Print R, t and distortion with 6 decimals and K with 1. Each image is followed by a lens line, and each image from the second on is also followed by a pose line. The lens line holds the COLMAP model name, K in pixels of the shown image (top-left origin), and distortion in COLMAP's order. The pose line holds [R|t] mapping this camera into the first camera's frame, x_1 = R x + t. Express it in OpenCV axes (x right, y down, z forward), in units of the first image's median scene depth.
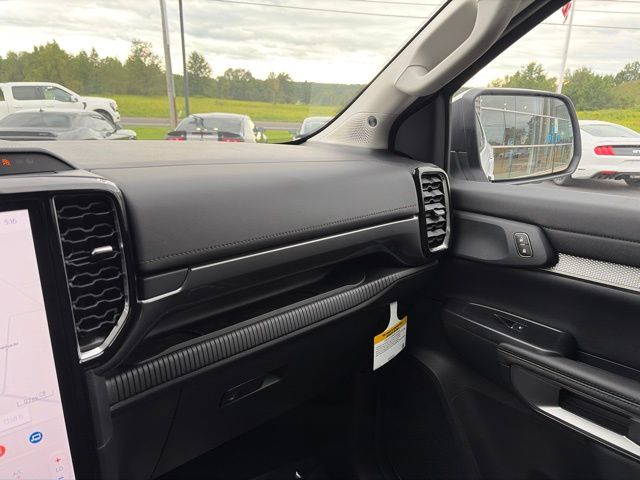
lens RADIAL K [[488.0, 0, 320.0], [0, 488.0, 240.0], [0, 0, 1]] dist [0.027041, -0.010654]
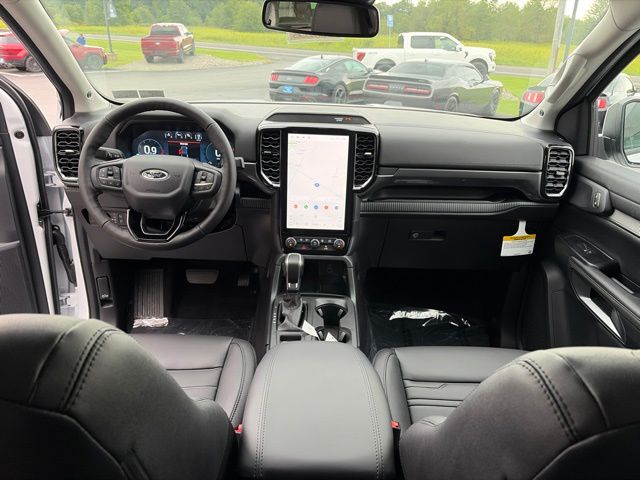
lens RADIAL K [[488.0, 0, 320.0], [0, 488.0, 240.0], [0, 0, 1]] dist [0.027041, -0.010654]
pose [[0.748476, 0.267190, -0.606954, 0.672254], [-0.203478, 0.963624, 0.173279, 0.037517], [0.631174, -0.006193, 0.775617, -0.774436]]
